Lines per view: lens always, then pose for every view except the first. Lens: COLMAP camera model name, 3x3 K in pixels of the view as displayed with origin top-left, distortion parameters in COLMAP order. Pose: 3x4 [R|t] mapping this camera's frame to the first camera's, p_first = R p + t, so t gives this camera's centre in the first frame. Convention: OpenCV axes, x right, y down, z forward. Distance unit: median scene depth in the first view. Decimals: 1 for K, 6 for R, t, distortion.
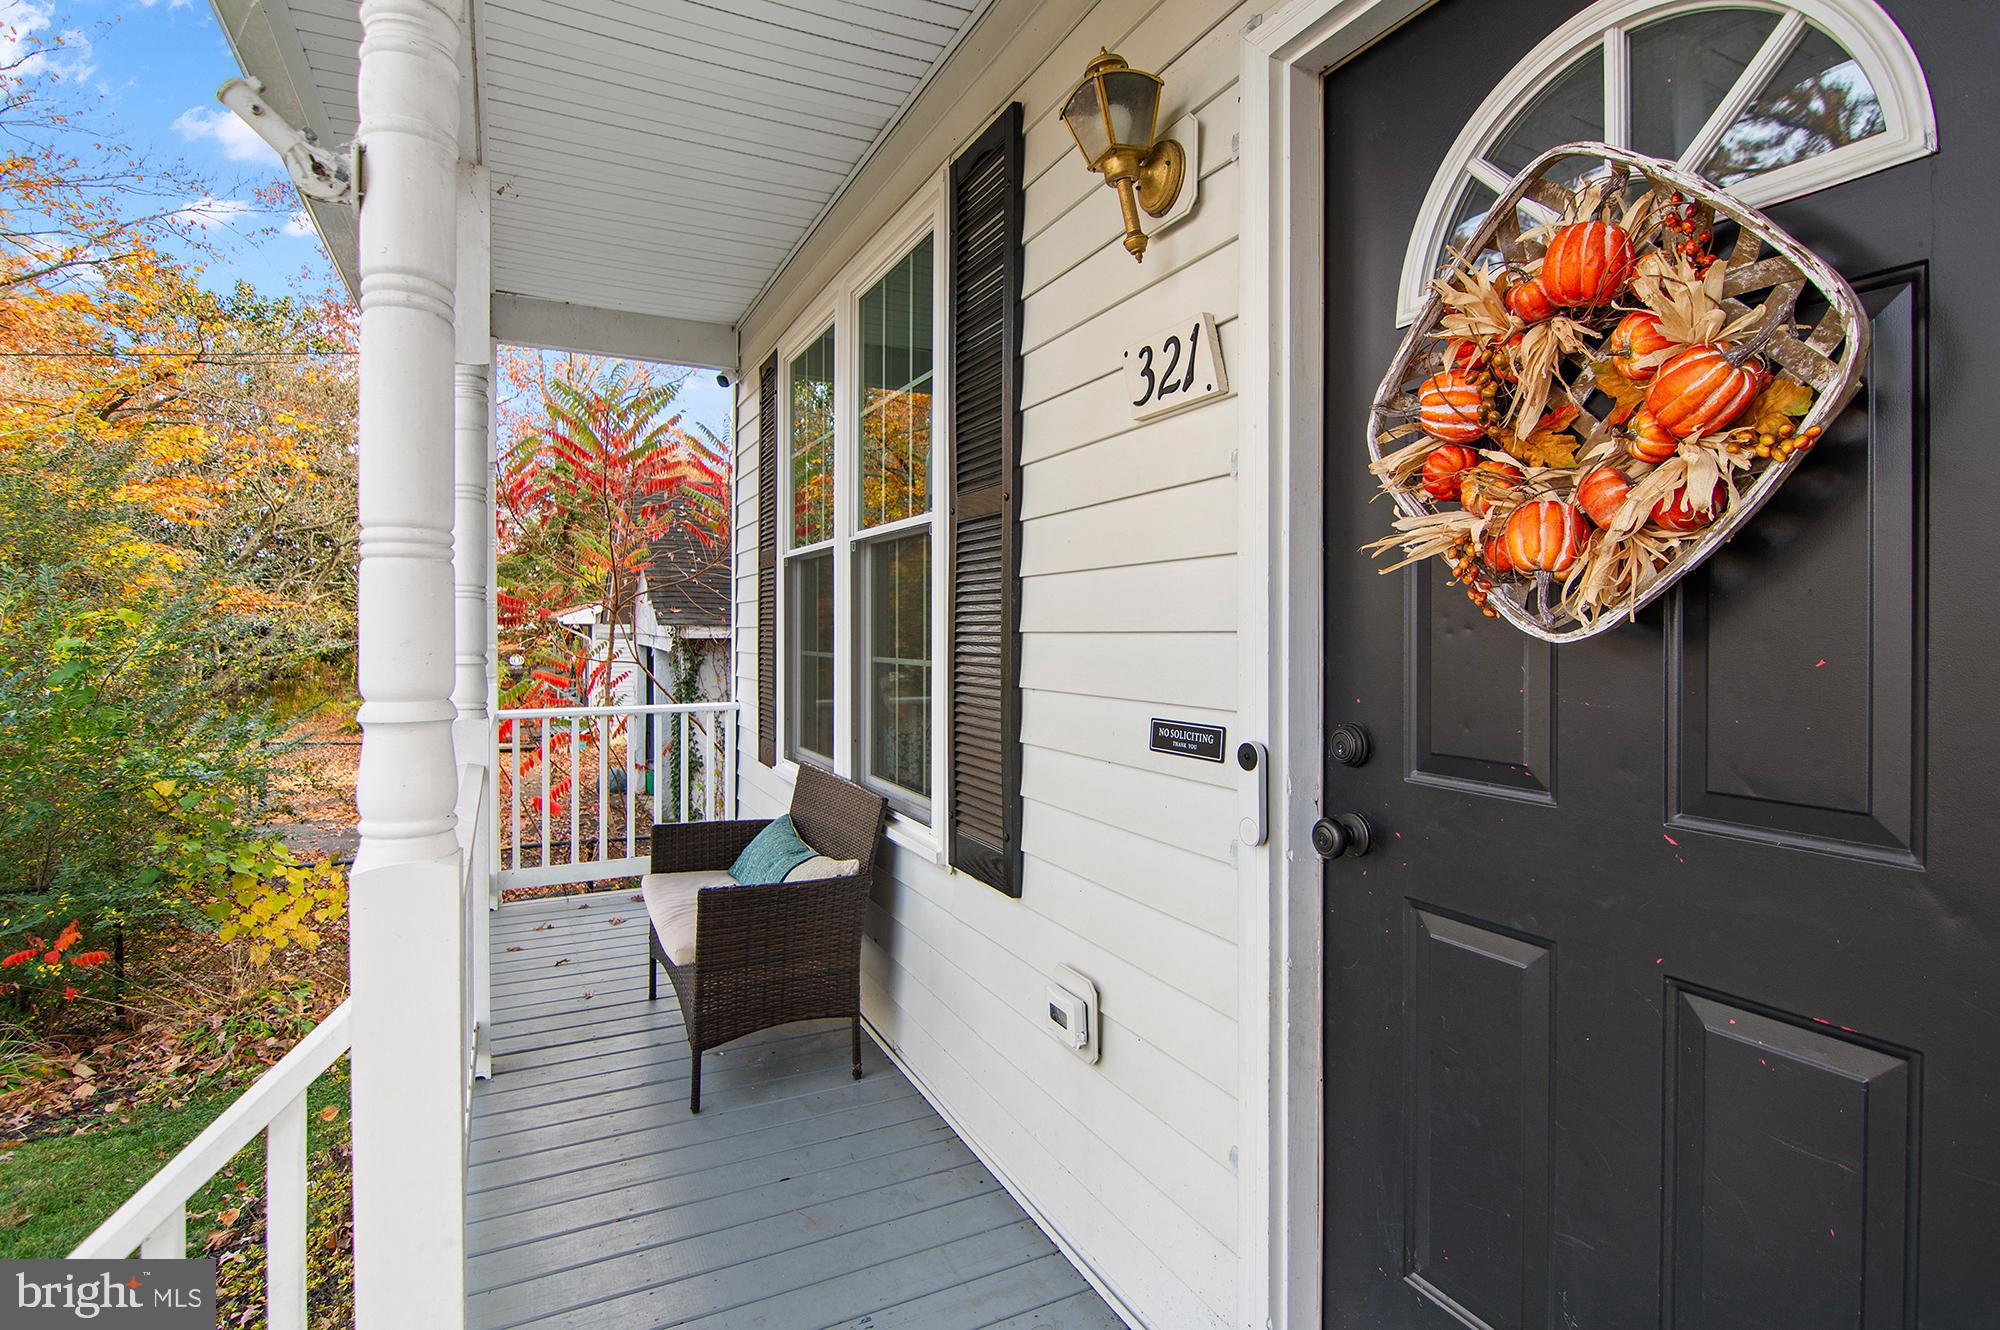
lens RADIAL K [[985.3, 0, 1004.2], [0, 985.3, 612.0], [0, 0, 1]] dist [-0.002435, -0.007257]
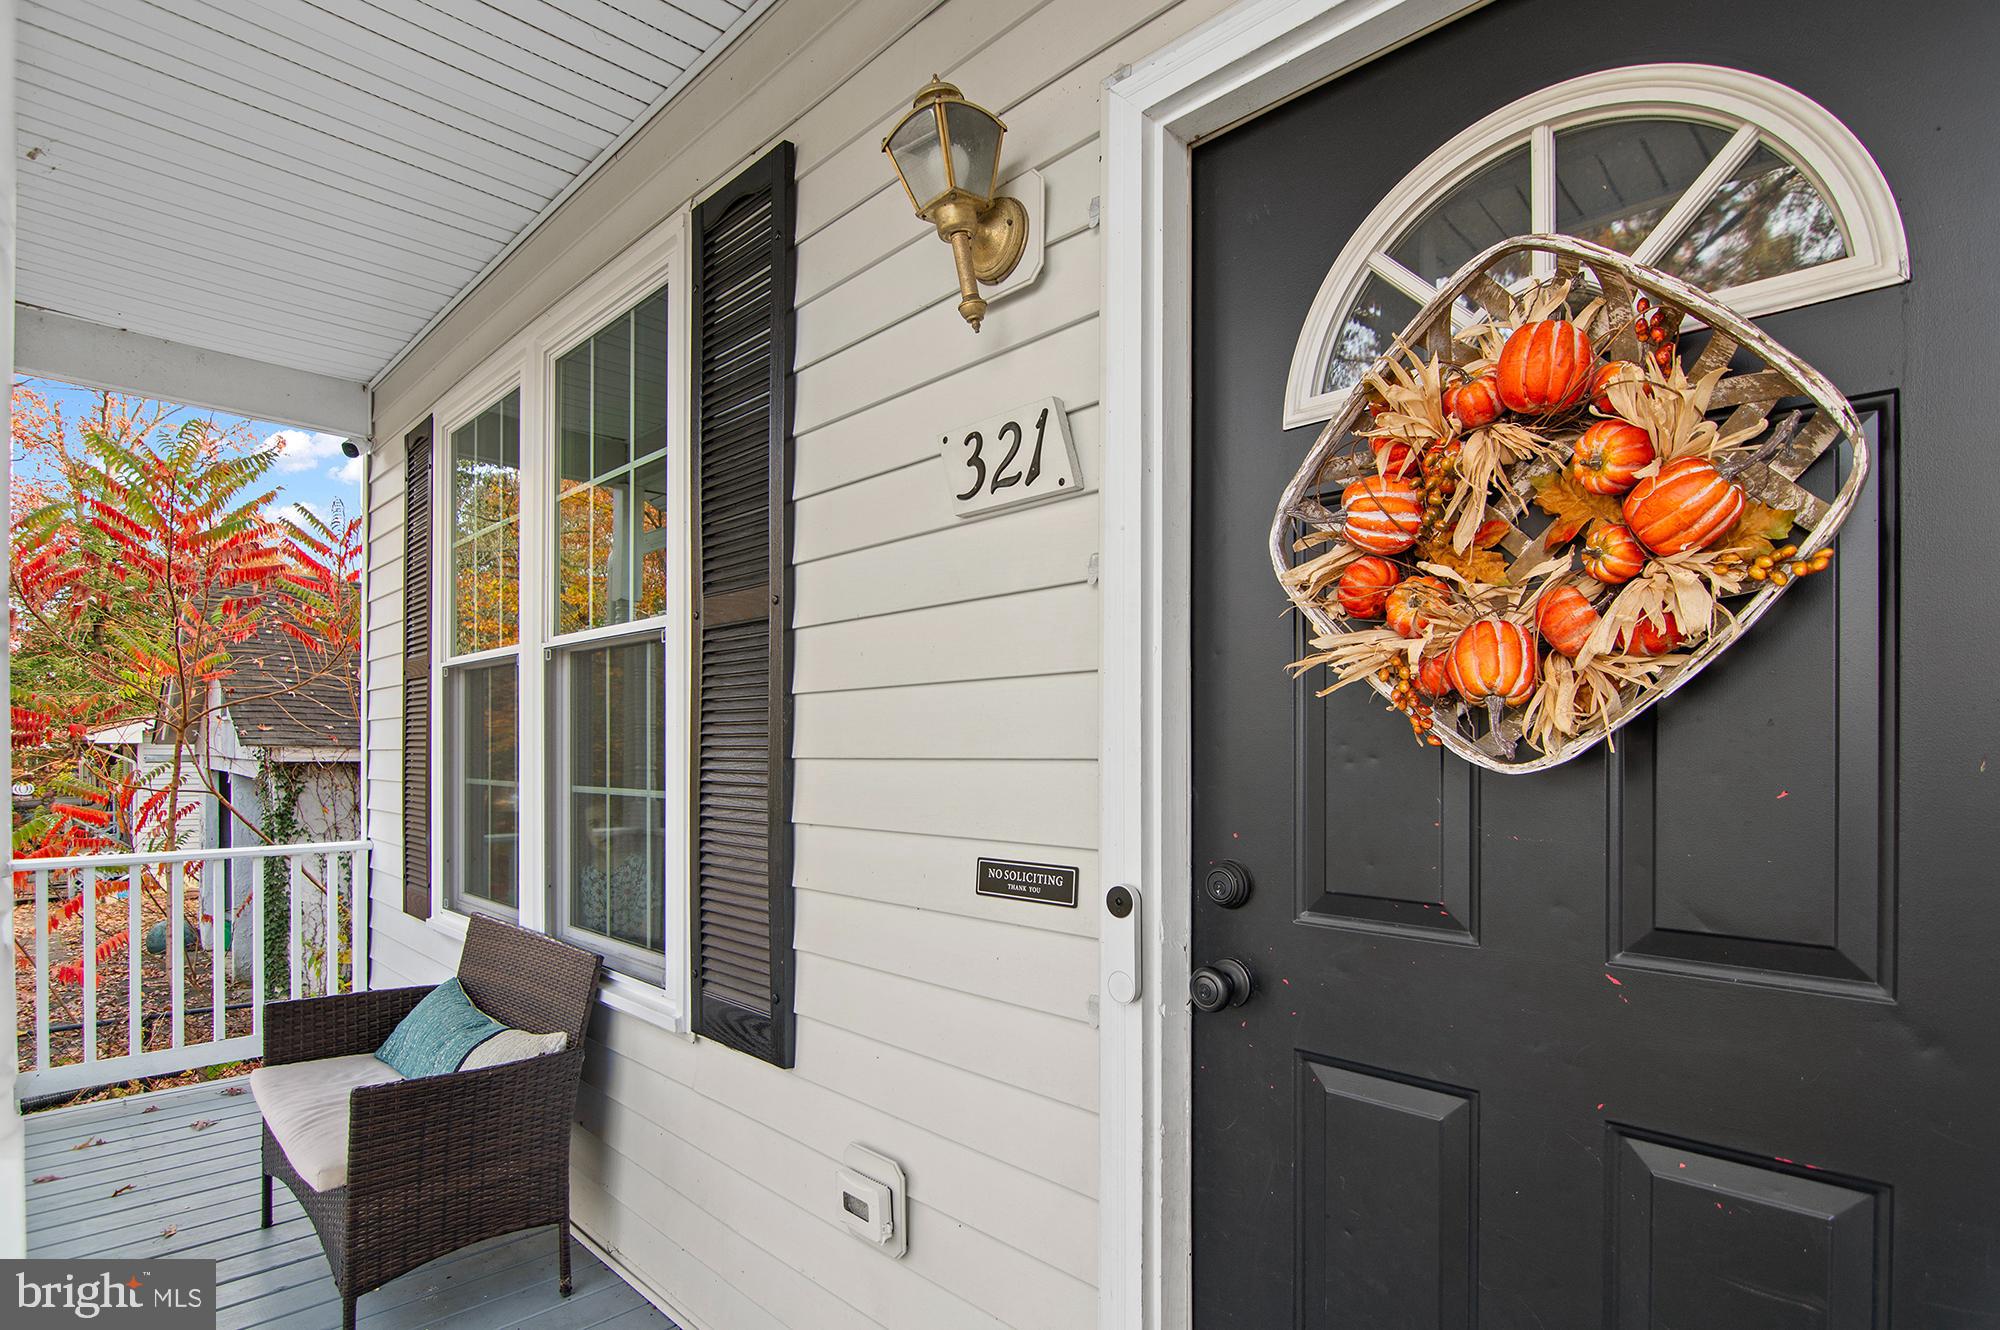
lens RADIAL K [[1003.0, 0, 995.9], [0, 1003.0, 733.8], [0, 0, 1]] dist [-0.002863, -0.007180]
pose [[0.951236, 0.003102, 0.308448, -0.116506], [-0.003743, 0.999992, 0.001486, -0.003736], [-0.308441, -0.002568, 0.951240, 0.156277]]
